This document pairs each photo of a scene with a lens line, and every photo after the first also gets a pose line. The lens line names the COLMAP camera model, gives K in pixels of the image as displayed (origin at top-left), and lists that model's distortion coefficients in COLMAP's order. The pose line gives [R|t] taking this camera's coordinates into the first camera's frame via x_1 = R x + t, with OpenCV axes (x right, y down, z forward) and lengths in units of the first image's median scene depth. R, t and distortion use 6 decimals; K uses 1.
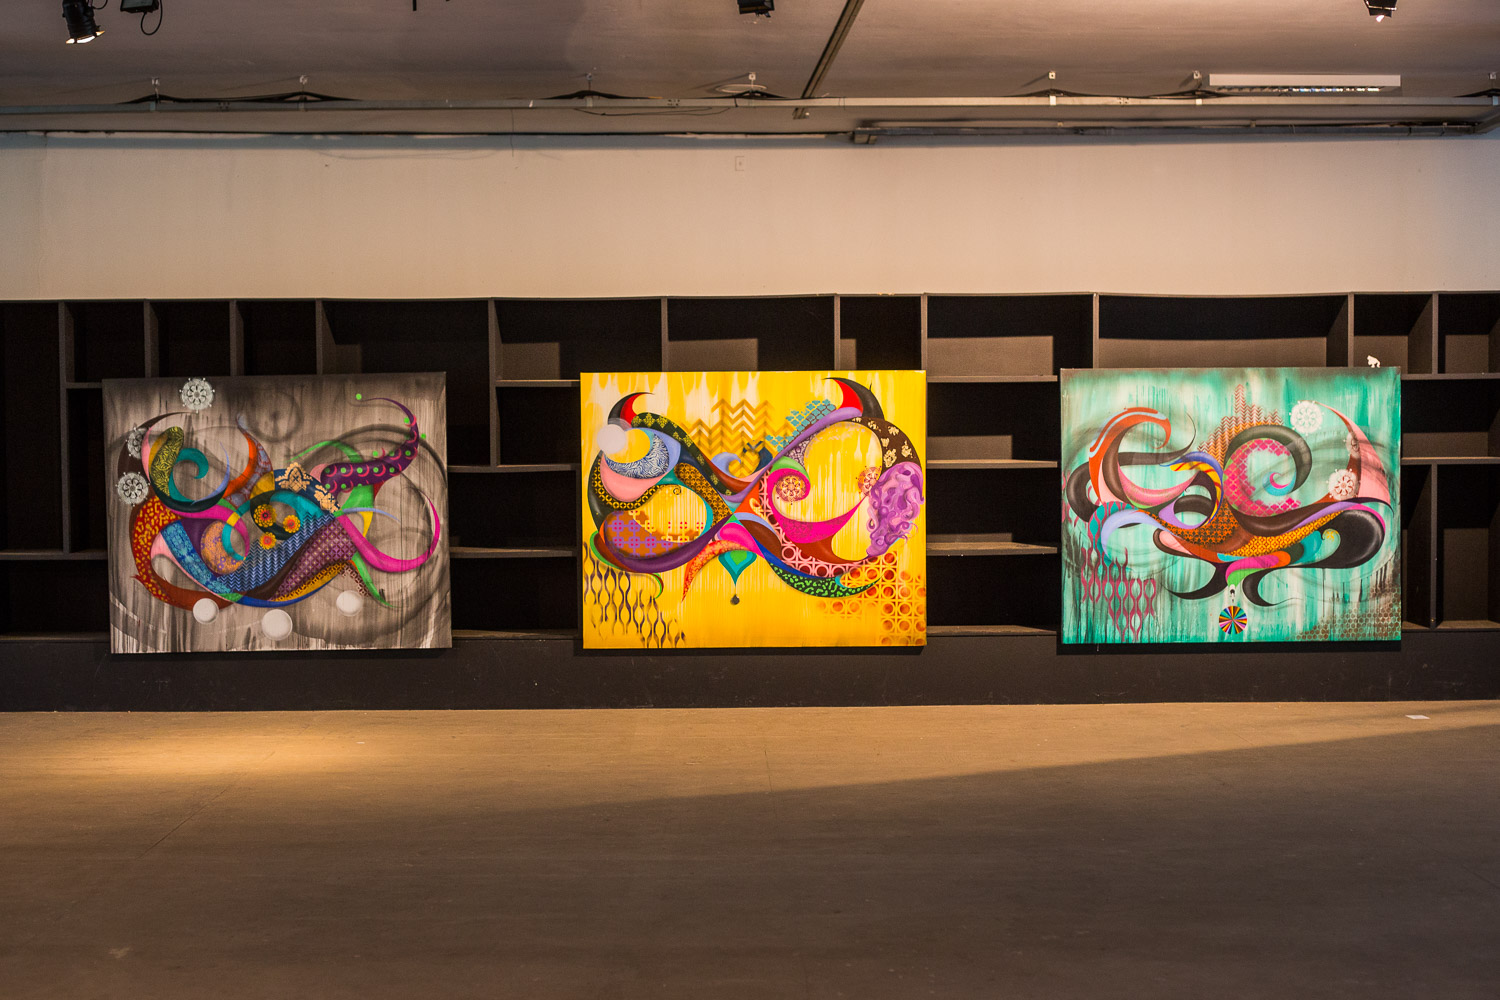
lens RADIAL K [[2196.4, 0, 748.9], [0, 2196.4, 508.1], [0, 0, 1]] dist [-0.069591, 0.000000]
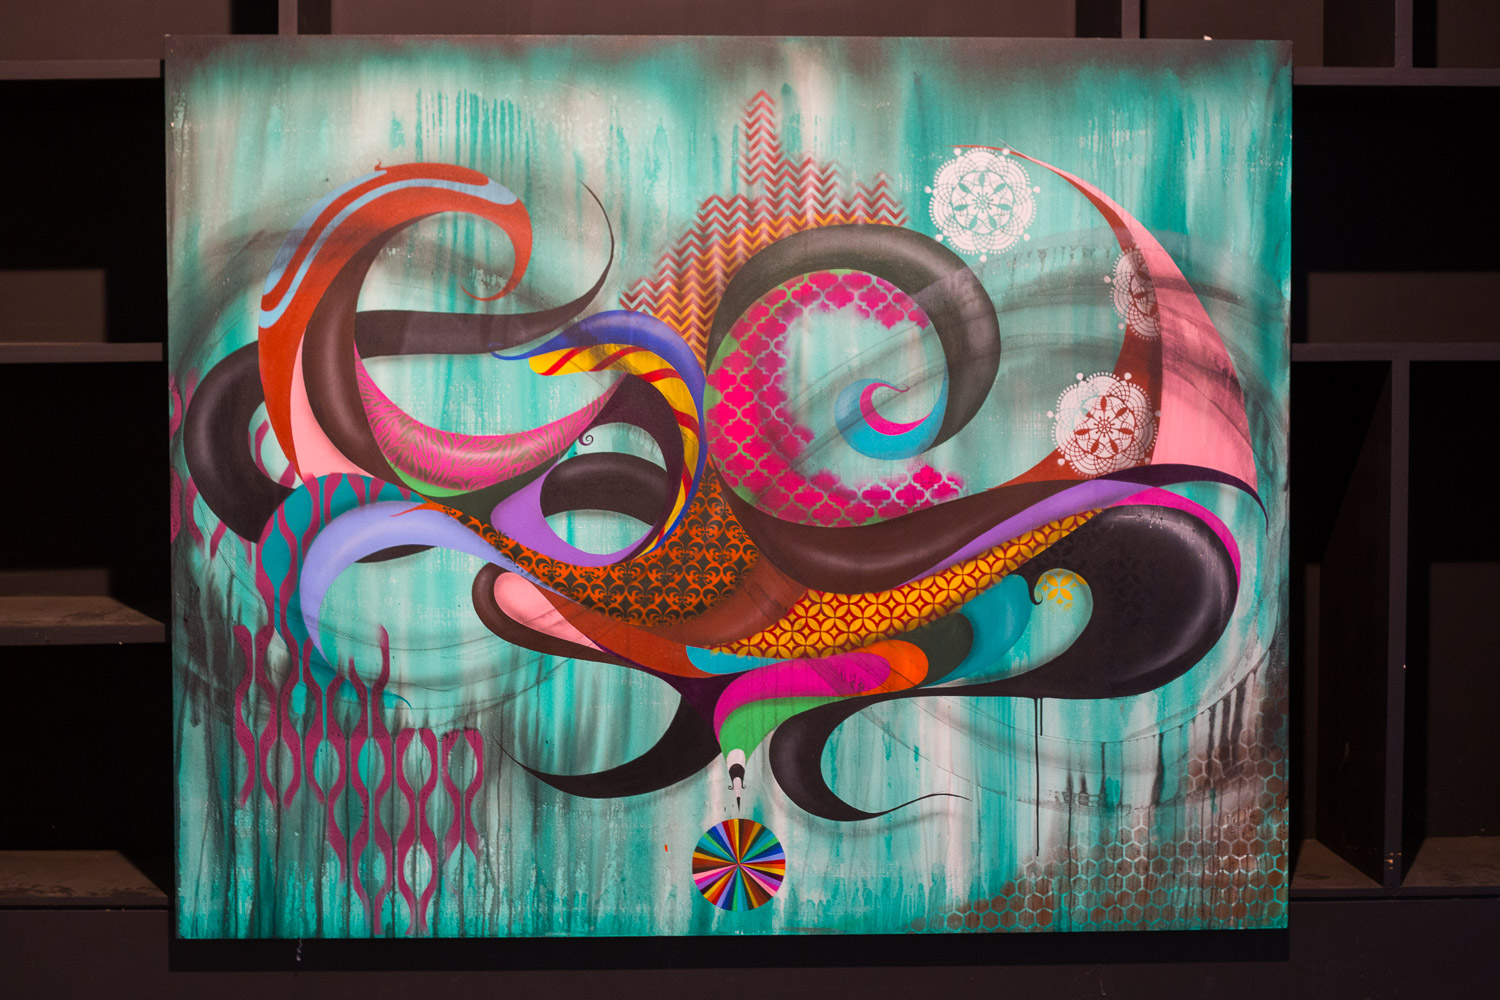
lens RADIAL K [[2196.4, 0, 750.0], [0, 2196.4, 492.9], [0, 0, 1]] dist [-0.069591, 0.000000]
pose [[0.999680, 0.005998, 0.024557, 0.224454], [-0.006035, 0.999981, 0.001455, -0.001261], [-0.024548, -0.001603, 0.999697, 0.724863]]
